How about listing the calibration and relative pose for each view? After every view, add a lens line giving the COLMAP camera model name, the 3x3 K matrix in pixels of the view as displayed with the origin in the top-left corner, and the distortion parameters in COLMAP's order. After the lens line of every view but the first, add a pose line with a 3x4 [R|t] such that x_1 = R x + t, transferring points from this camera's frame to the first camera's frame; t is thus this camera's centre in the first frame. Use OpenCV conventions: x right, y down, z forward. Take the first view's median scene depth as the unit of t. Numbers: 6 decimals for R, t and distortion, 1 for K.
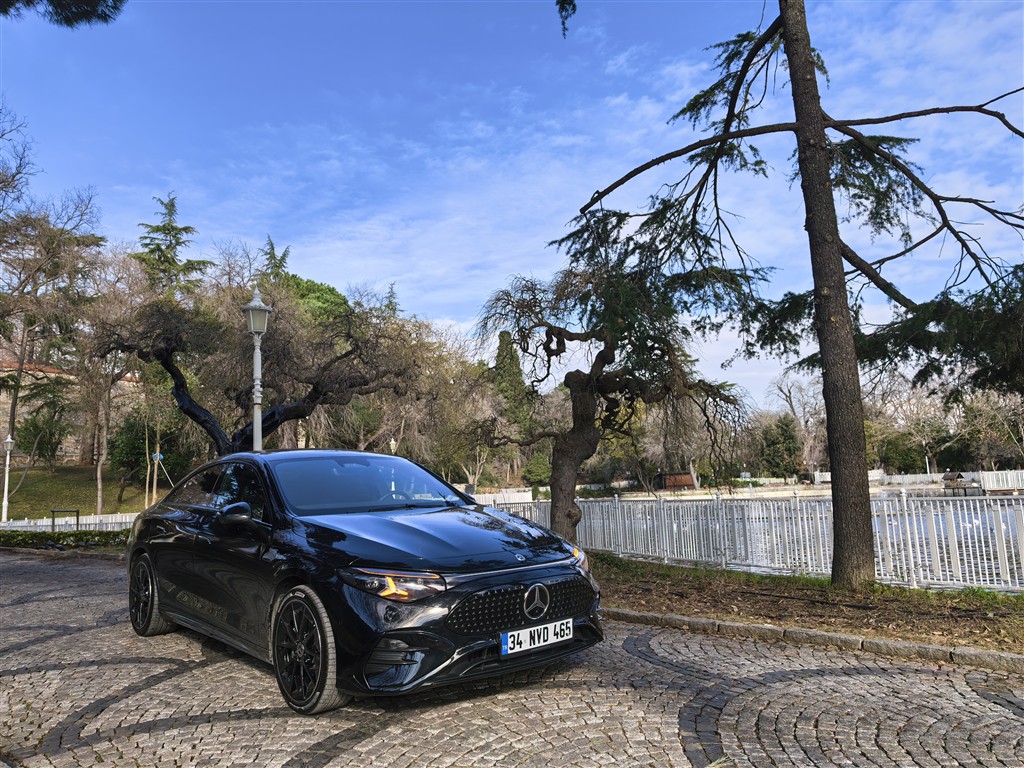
lens RADIAL K [[728.2, 0, 510.2], [0, 728.2, 391.2], [0, 0, 1]] dist [0.027313, -0.021450]
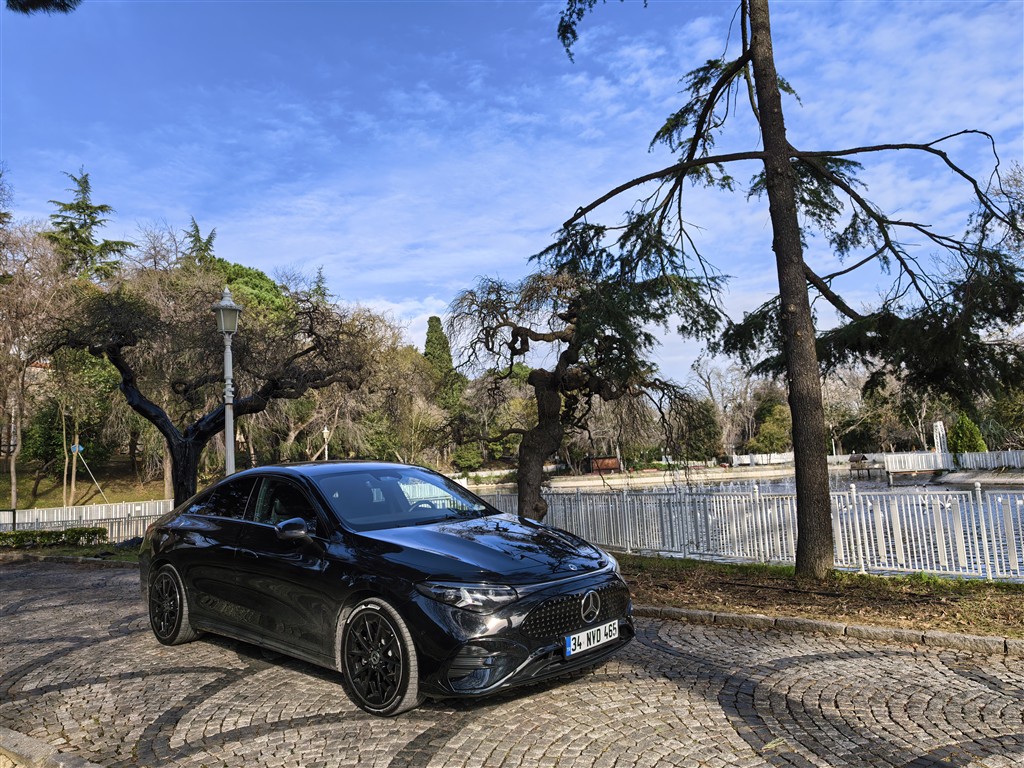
lens RADIAL K [[728.2, 0, 511.4], [0, 728.2, 385.6], [0, 0, 1]] dist [0.027313, -0.021450]
pose [[0.994228, 0.000103, 0.107290, -0.094189], [-0.001669, 0.999893, 0.014508, -0.030741], [-0.107277, -0.014603, 0.994122, -0.043857]]
